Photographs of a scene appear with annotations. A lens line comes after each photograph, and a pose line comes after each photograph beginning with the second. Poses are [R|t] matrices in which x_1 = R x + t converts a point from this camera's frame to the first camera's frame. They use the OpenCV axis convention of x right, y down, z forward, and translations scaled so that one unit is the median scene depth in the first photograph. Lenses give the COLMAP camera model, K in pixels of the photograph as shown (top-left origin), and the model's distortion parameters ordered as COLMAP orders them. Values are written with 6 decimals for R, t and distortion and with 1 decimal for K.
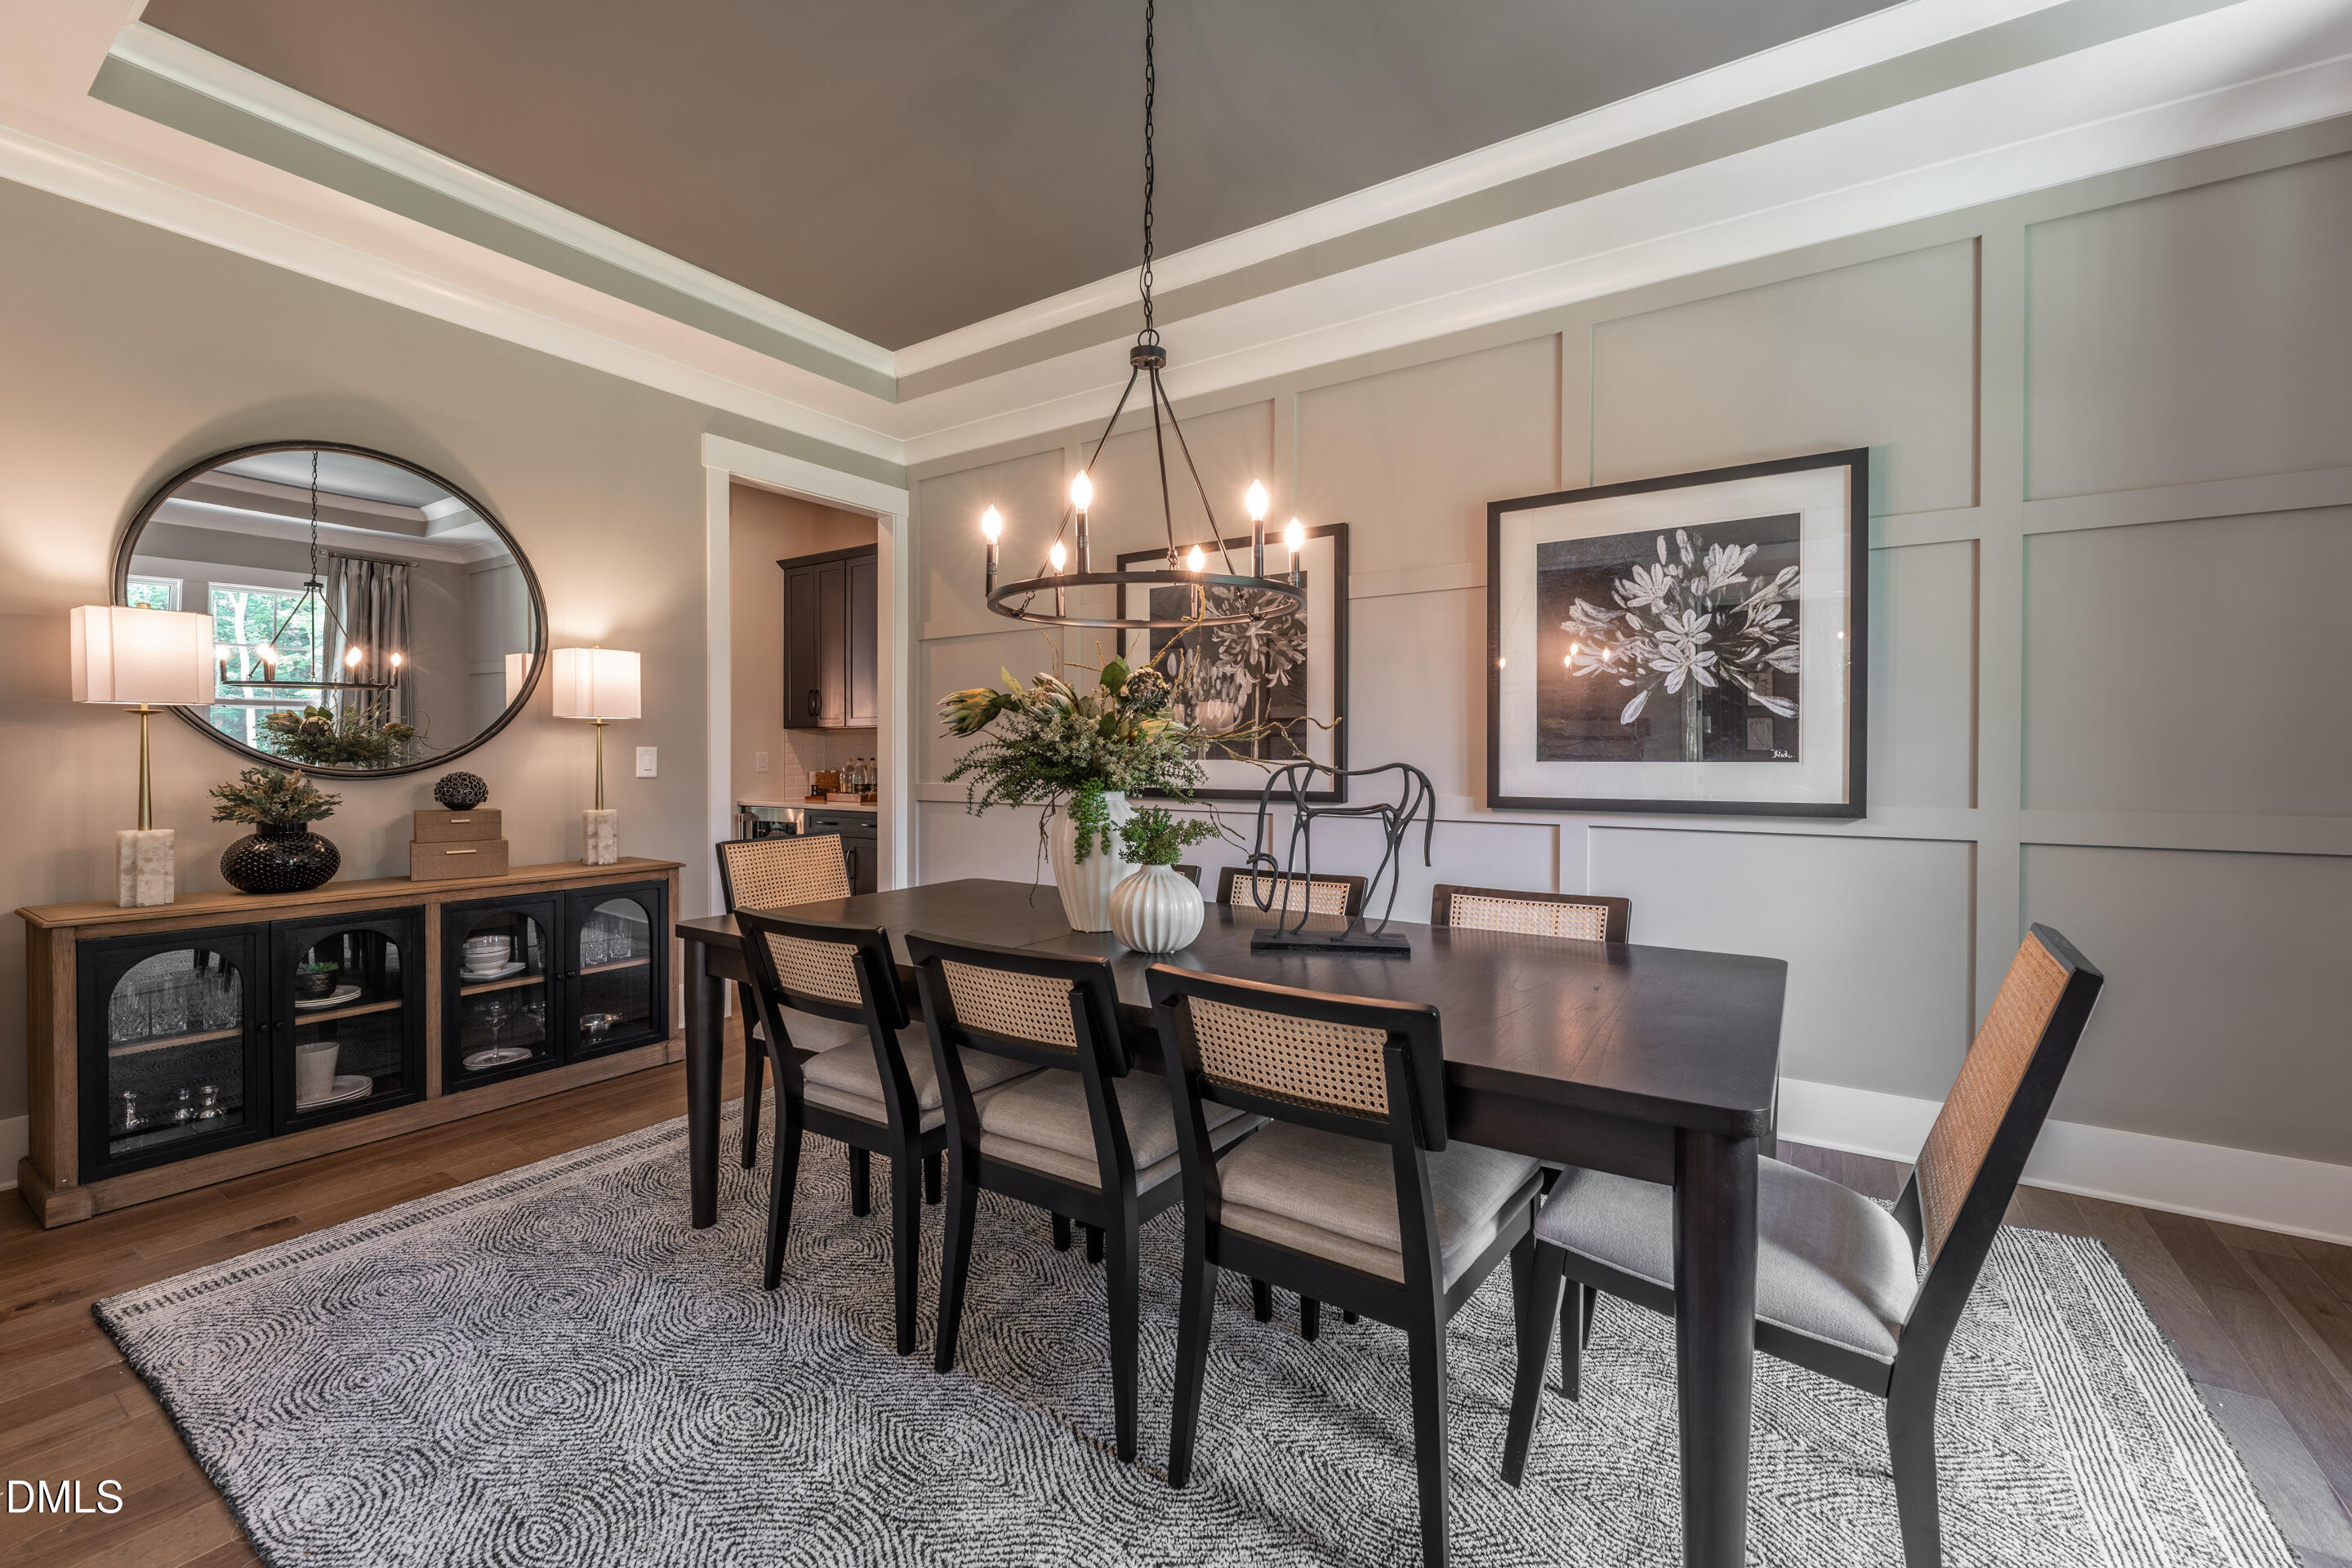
lens RADIAL K [[960.8, 0, 1176.0], [0, 960.8, 784.0], [0, 0, 1]] dist [0.000730, 0.000092]
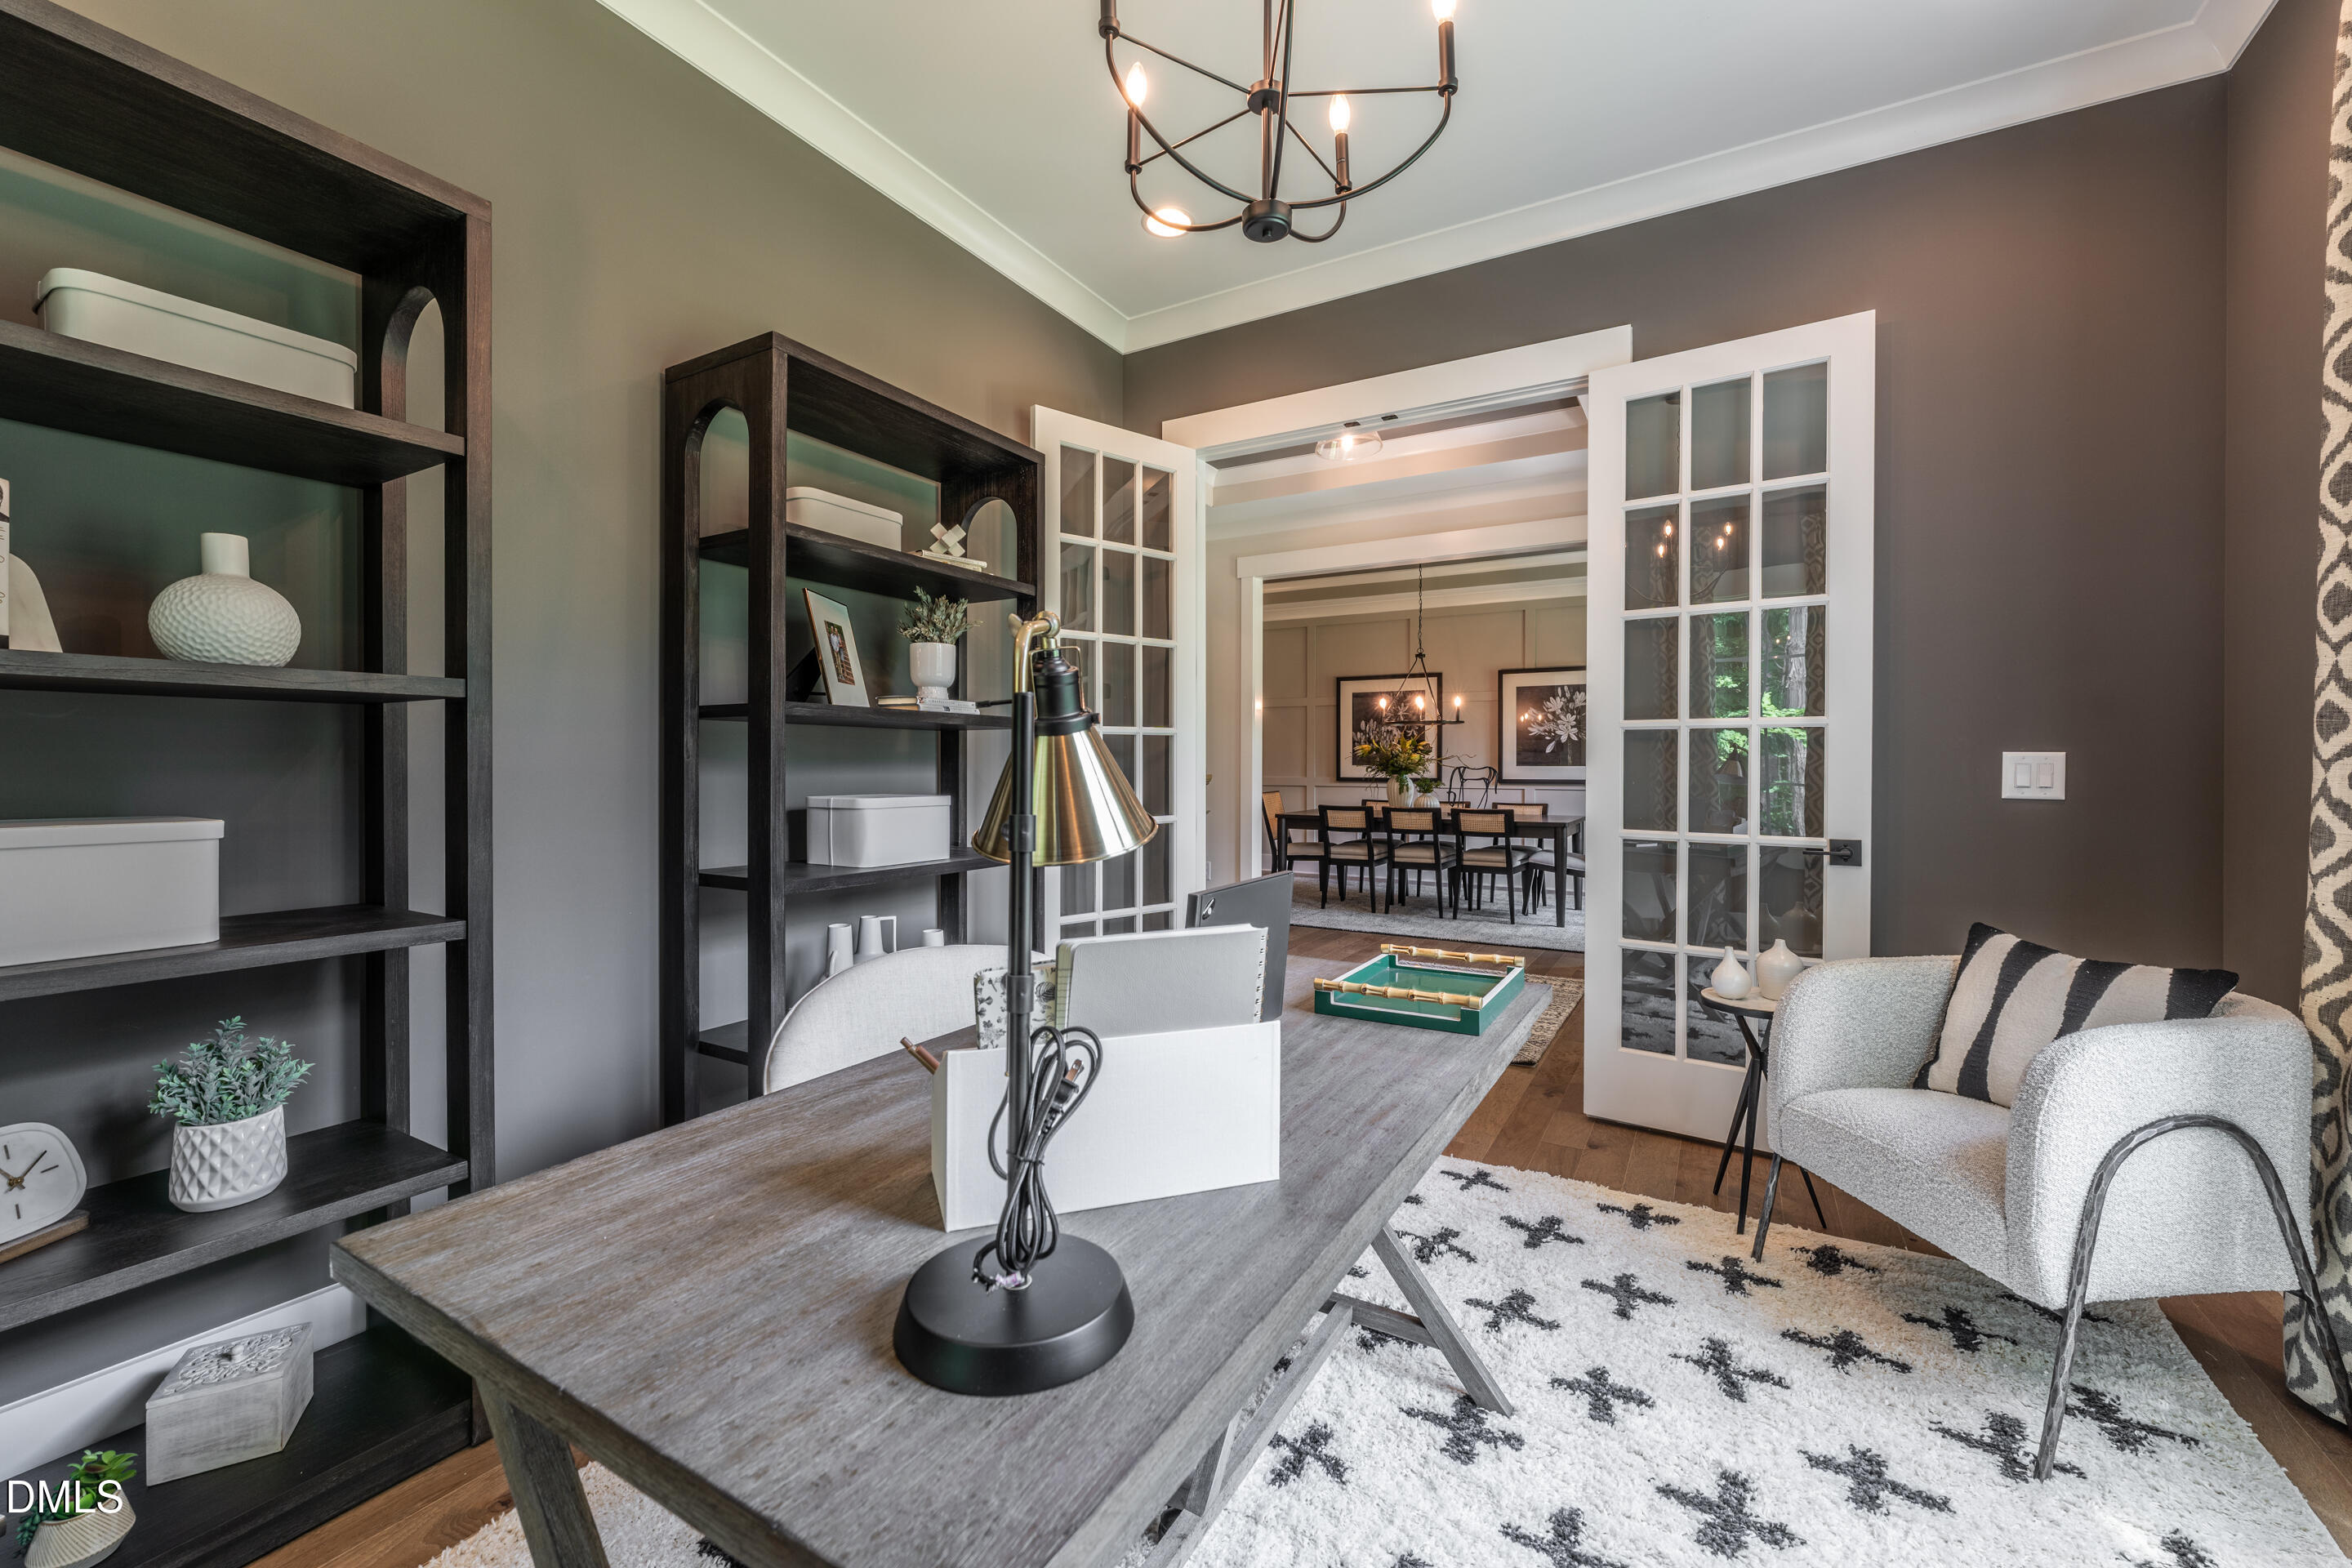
lens RADIAL K [[960.8, 0, 1176.0], [0, 960.8, 784.0], [0, 0, 1]] dist [0.000730, 0.000092]
pose [[0.997570, -0.000313, 0.069669, -0.845450], [0.000384, 0.999999, -0.001006, 0.032886], [-0.069669, 0.001030, 0.997570, -1.798789]]
